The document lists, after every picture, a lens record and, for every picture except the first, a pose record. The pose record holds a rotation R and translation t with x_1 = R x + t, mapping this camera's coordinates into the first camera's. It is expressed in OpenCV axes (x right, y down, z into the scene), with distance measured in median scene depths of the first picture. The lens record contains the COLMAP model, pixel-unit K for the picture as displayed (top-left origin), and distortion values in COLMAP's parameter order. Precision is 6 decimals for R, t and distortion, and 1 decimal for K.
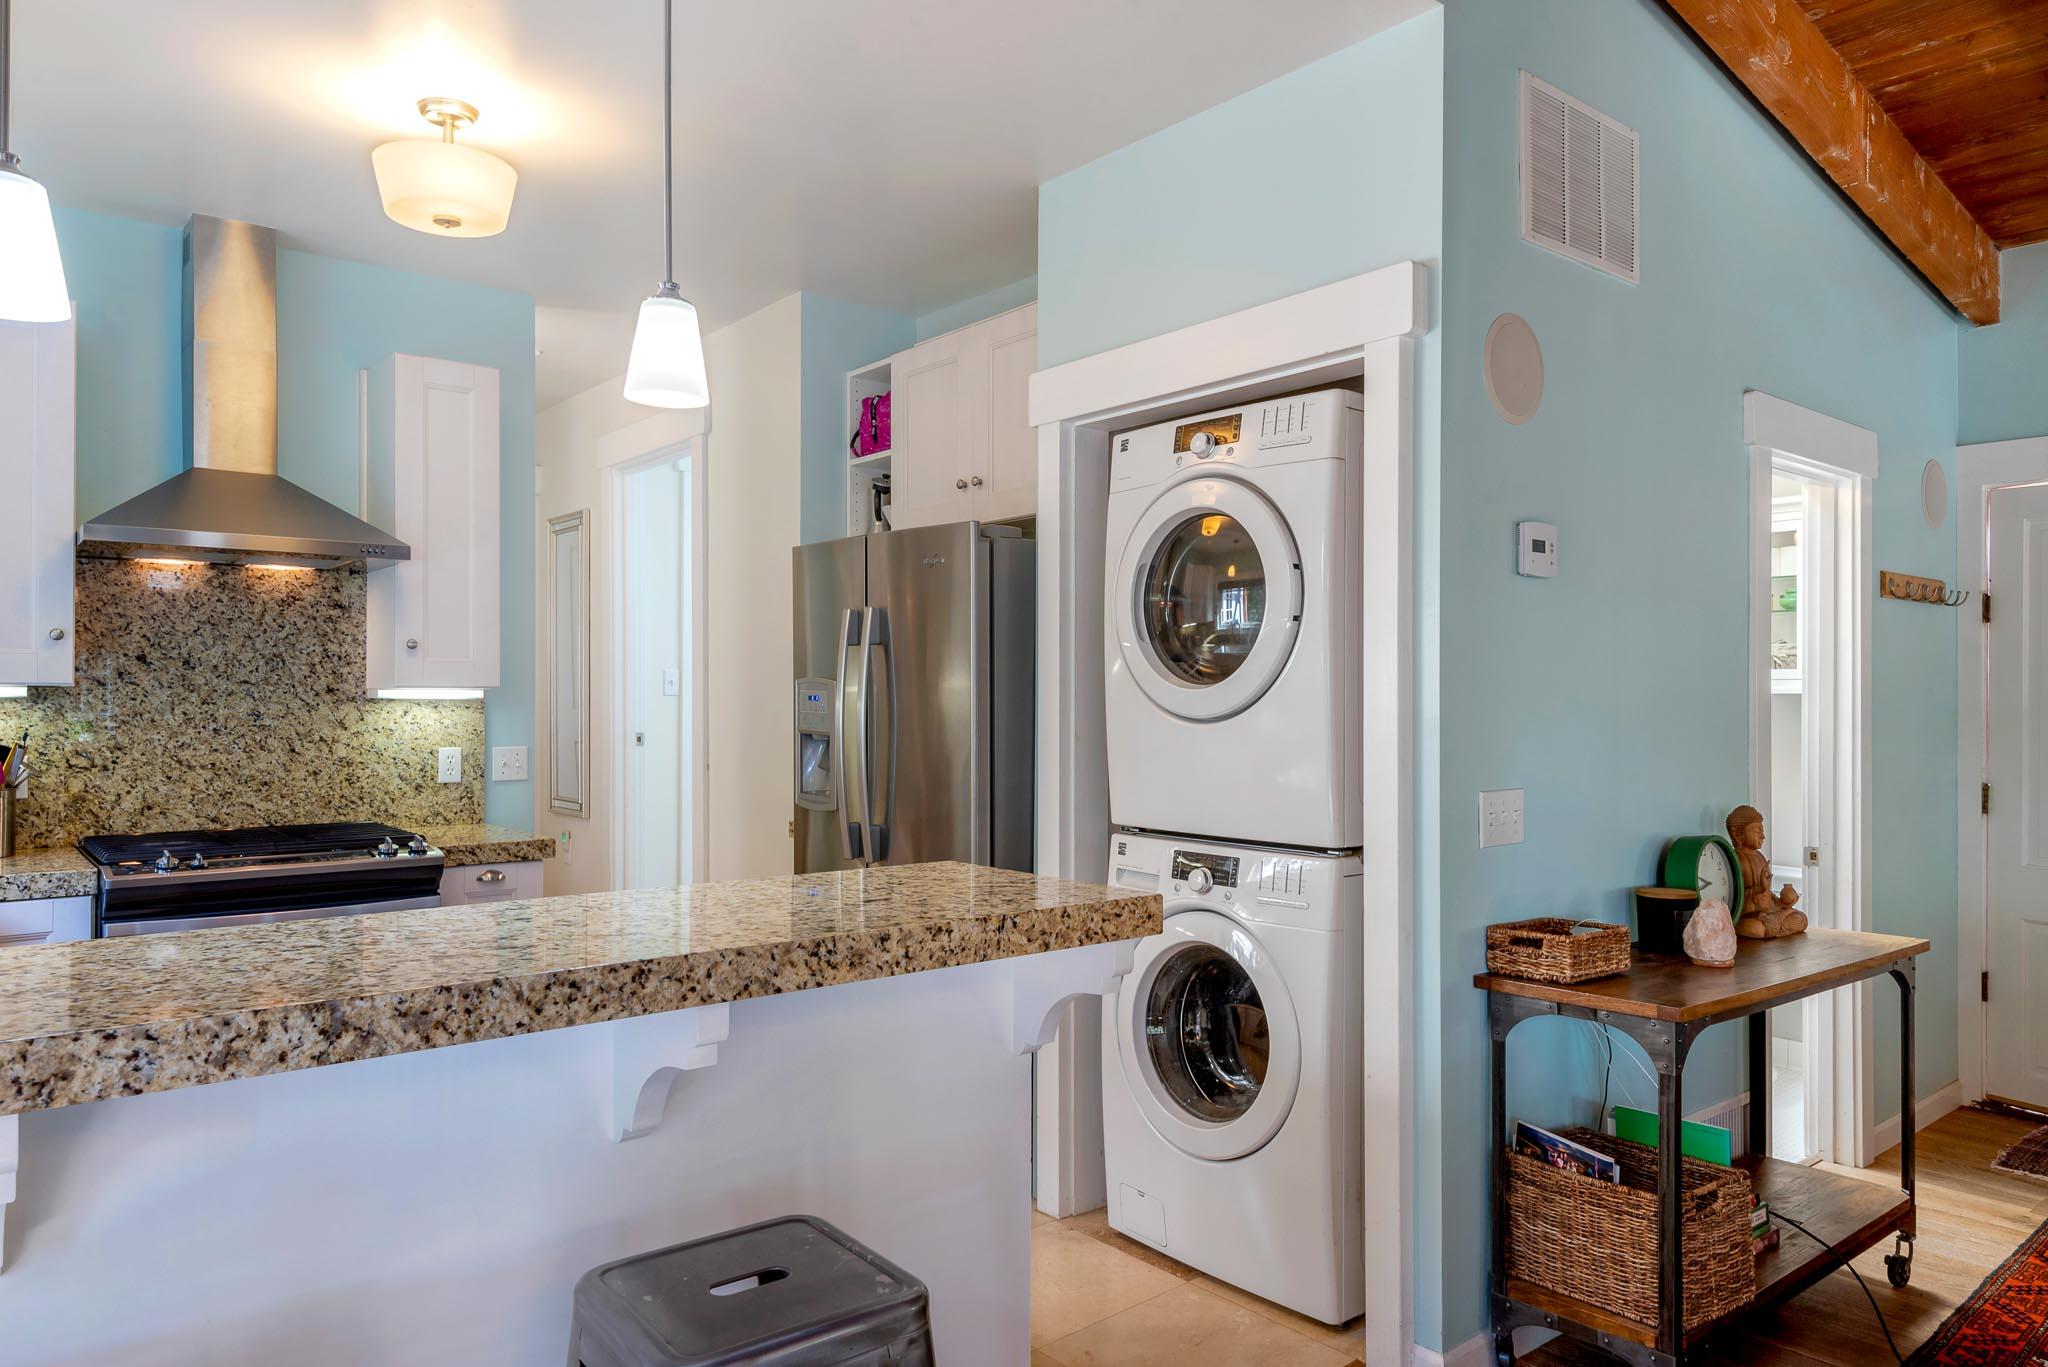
lens RADIAL K [[1346.1, 0, 1023.3], [0, 1346.1, 694.7], [0, 0, 1]] dist [0.011224, 0.002786]
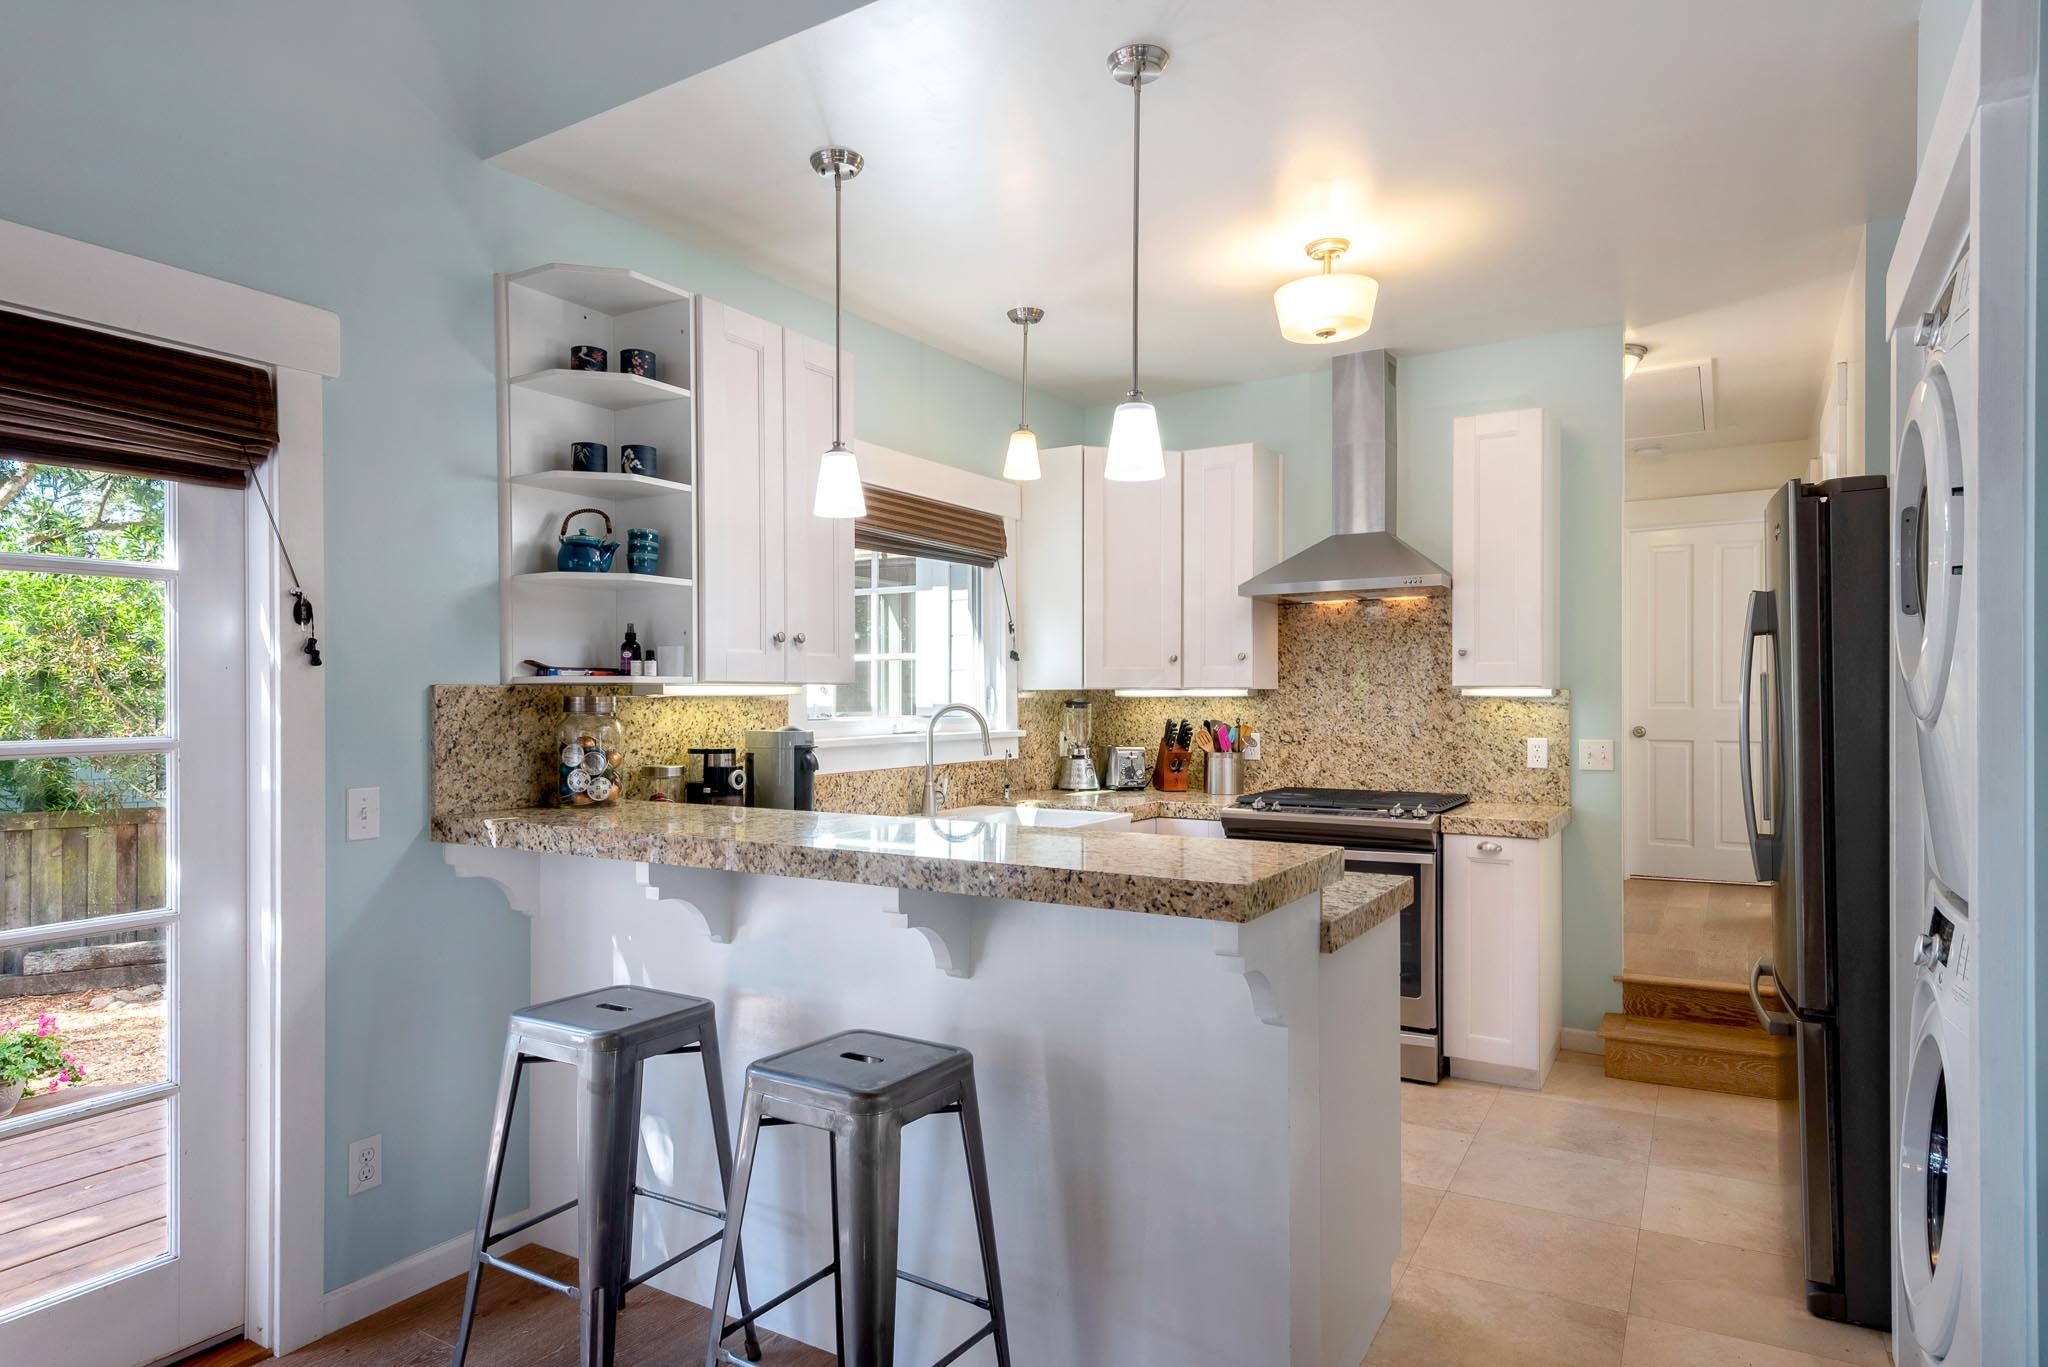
lens RADIAL K [[1136.7, 0, 971.1], [0, 1136.7, 701.1], [0, 0, 1]] dist [0.018837, -0.007416]
pose [[0.335767, 0.002071, -0.941943, 0.383965], [0.004096, 0.999985, 0.003658, 0.001566], [0.941936, -0.005087, 0.335754, 0.229970]]
